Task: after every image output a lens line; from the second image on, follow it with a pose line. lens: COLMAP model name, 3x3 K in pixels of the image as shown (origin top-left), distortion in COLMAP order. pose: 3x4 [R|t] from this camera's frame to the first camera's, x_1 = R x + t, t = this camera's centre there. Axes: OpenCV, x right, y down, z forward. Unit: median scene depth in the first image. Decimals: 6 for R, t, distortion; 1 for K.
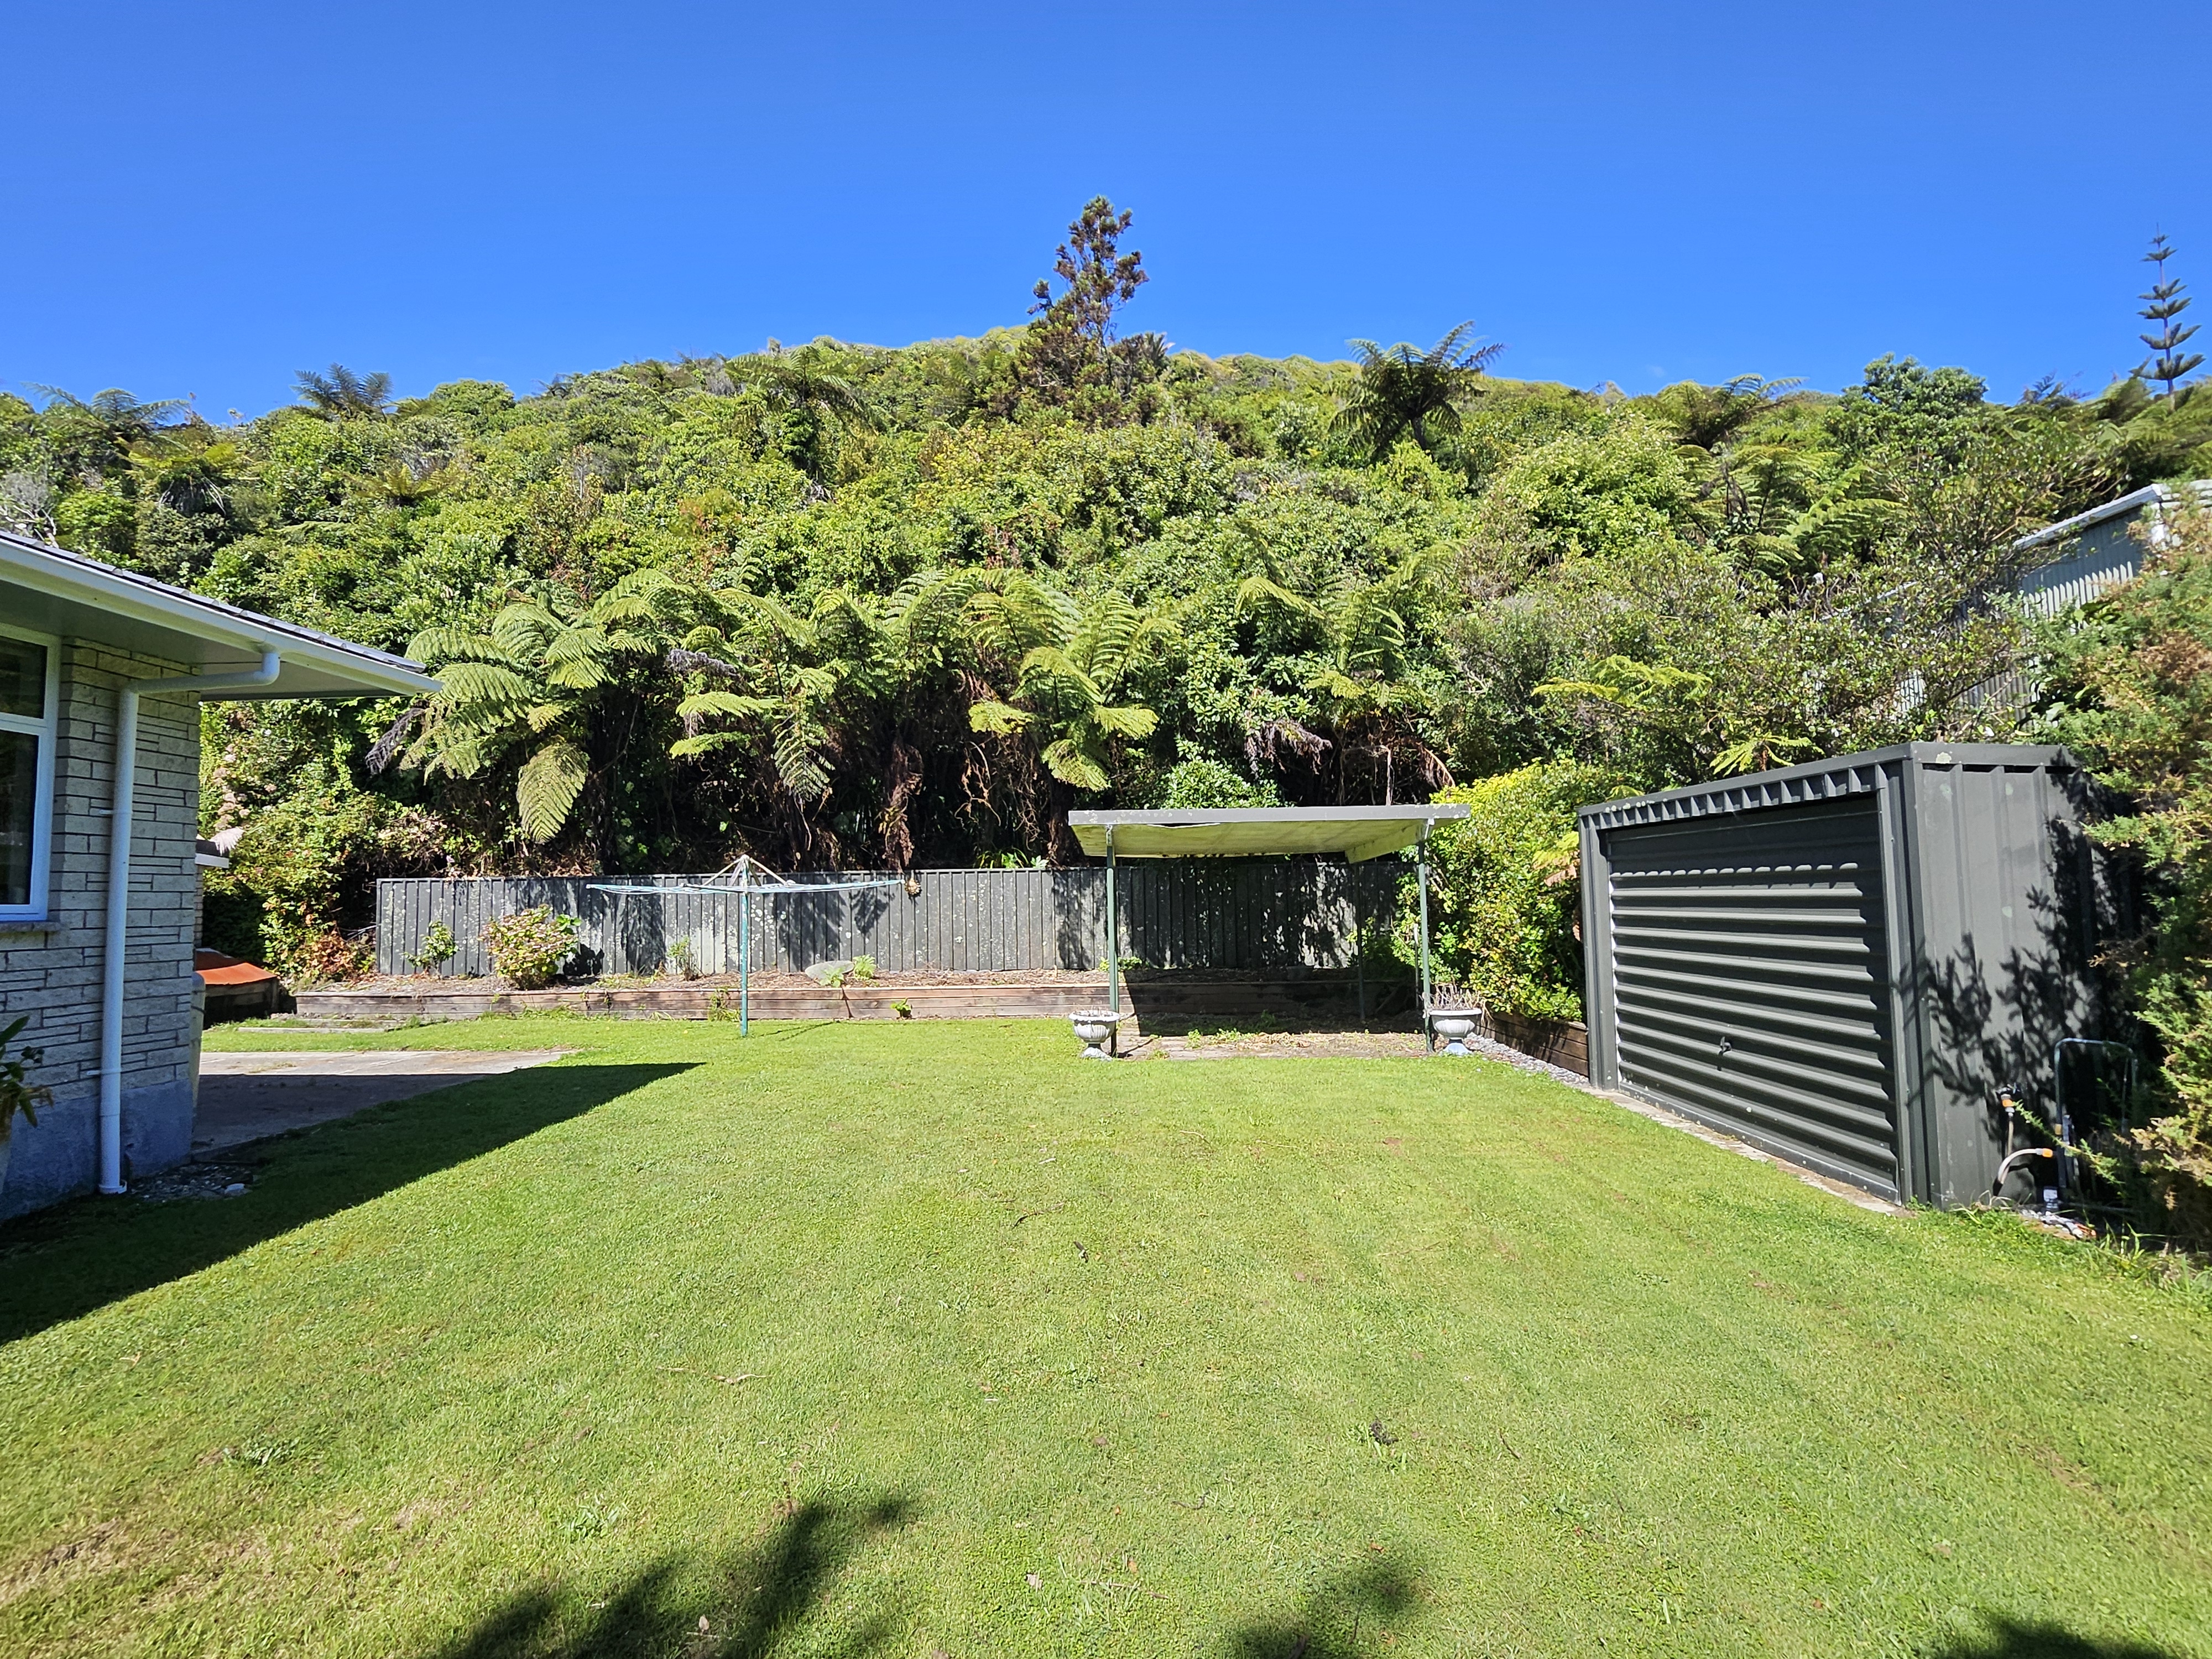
lens RADIAL K [[1090.2, 0, 1103.6], [0, 1090.2, 821.5], [0, 0, 1]] dist [-0.002869, -0.000260]
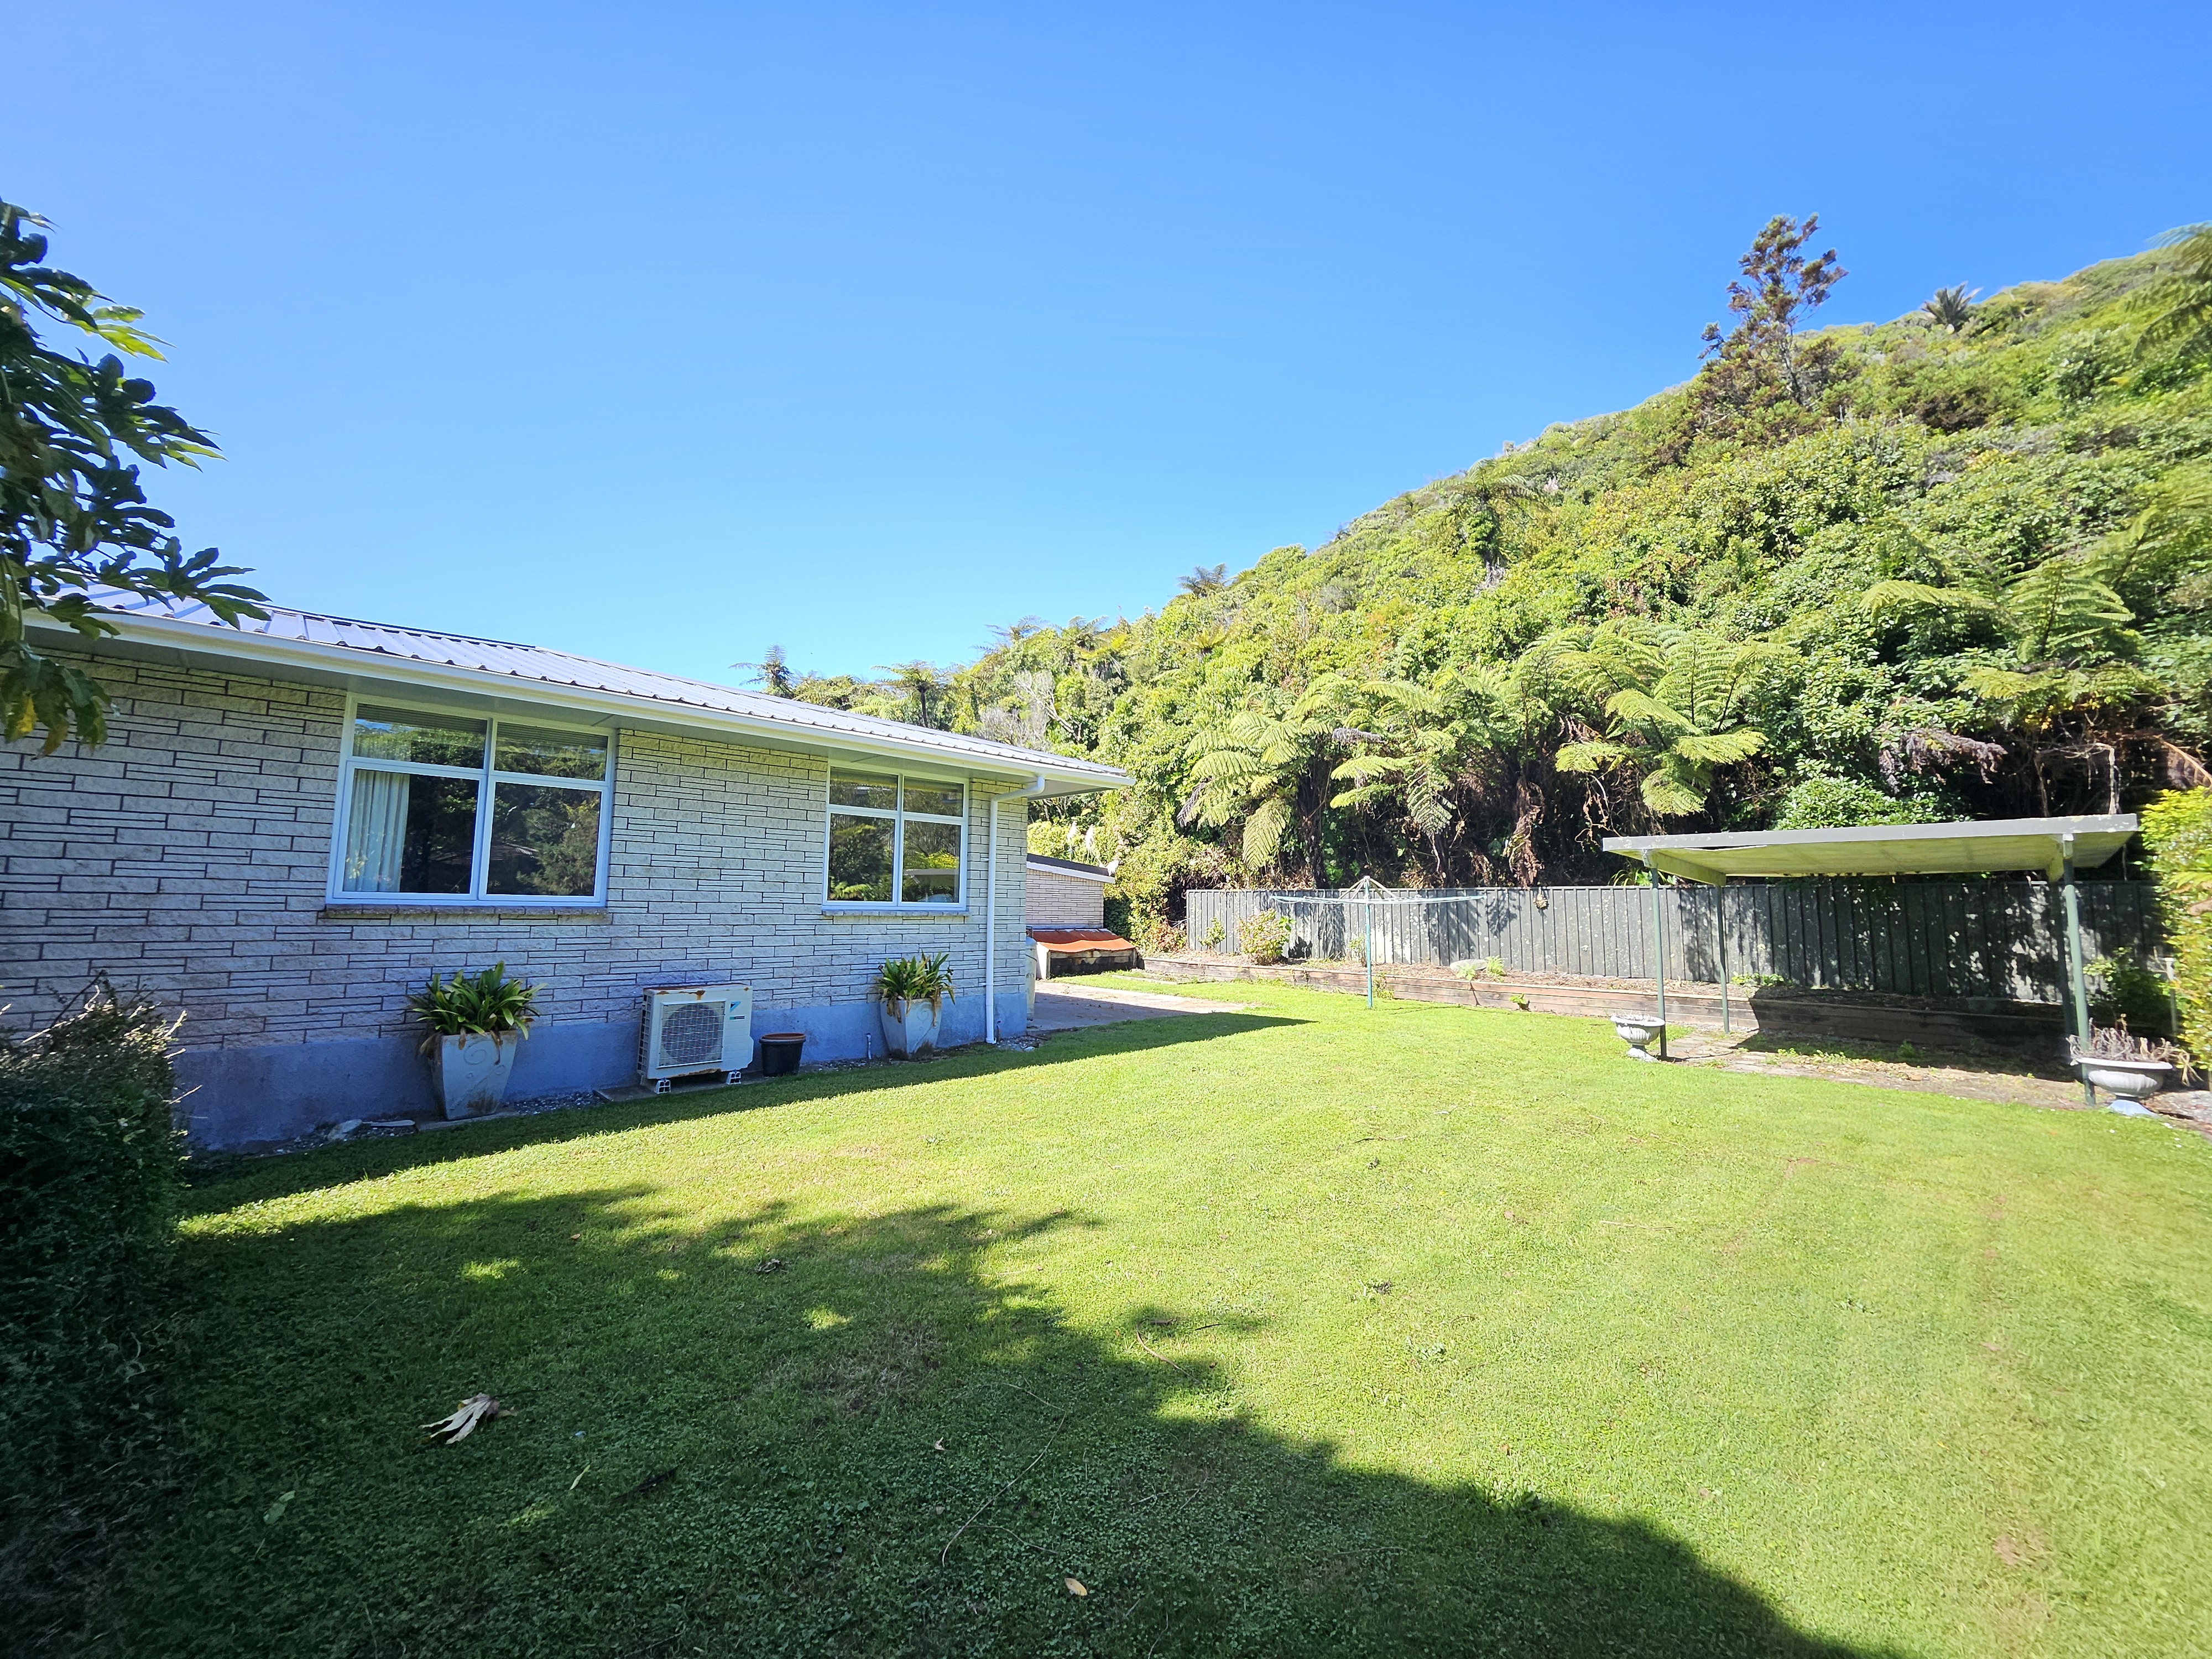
lens RADIAL K [[886.9, 0, 1106.4], [0, 886.9, 824.3], [0, 0, 1]] dist [-0.005008, -0.000524]
pose [[0.713683, -0.042032, -0.699207, 0.167696], [0.027571, 0.999110, -0.031918, -0.006100], [0.699926, 0.003501, 0.714206, -0.021963]]
